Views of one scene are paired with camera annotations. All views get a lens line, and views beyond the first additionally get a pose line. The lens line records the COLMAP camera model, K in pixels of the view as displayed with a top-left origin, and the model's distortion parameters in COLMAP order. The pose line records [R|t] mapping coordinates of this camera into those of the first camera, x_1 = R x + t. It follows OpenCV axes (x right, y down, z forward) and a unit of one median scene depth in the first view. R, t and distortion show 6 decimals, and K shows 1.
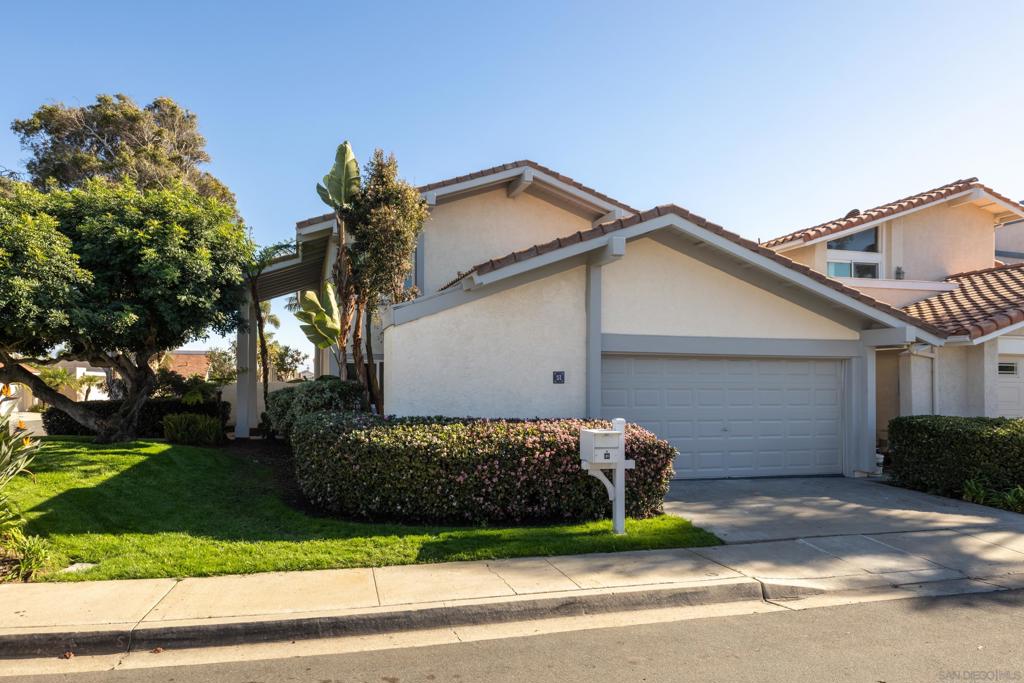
lens RADIAL K [[638.1, 0, 489.1], [0, 638.1, 381.5], [0, 0, 1]] dist [-0.002730, -0.002188]
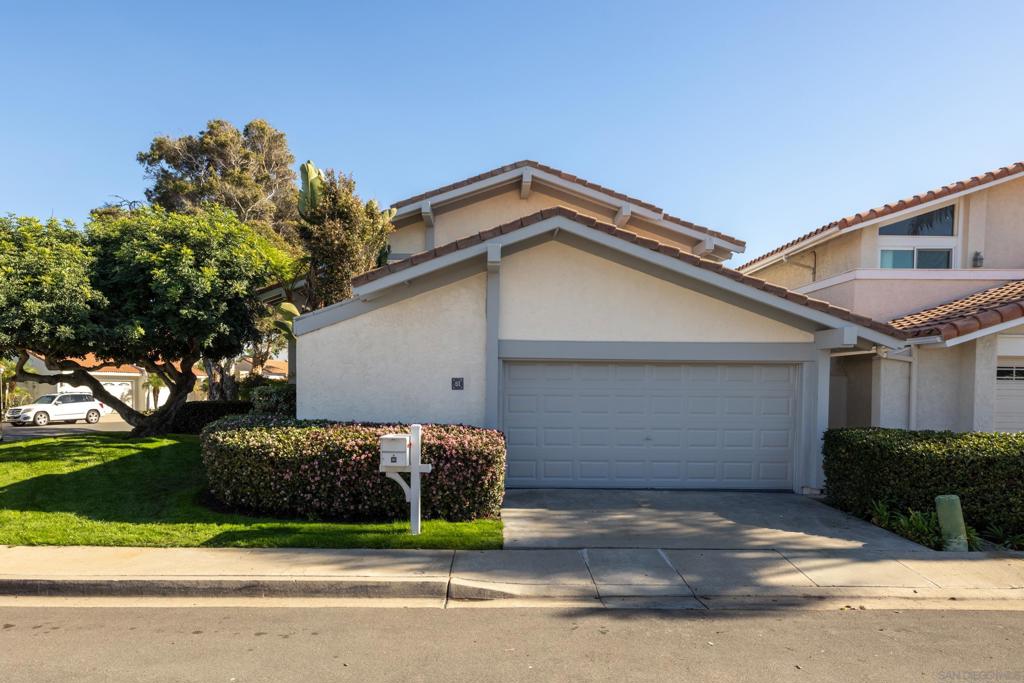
lens RADIAL K [[659.2, 0, 510.0], [0, 659.2, 415.0], [0, 0, 1]] dist [-0.001124, 0.000424]
pose [[0.972057, 0.013234, -0.234372, 0.430601], [-0.002078, 0.998856, 0.047784, -0.007006], [0.234736, -0.045962, 0.970972, -0.009717]]
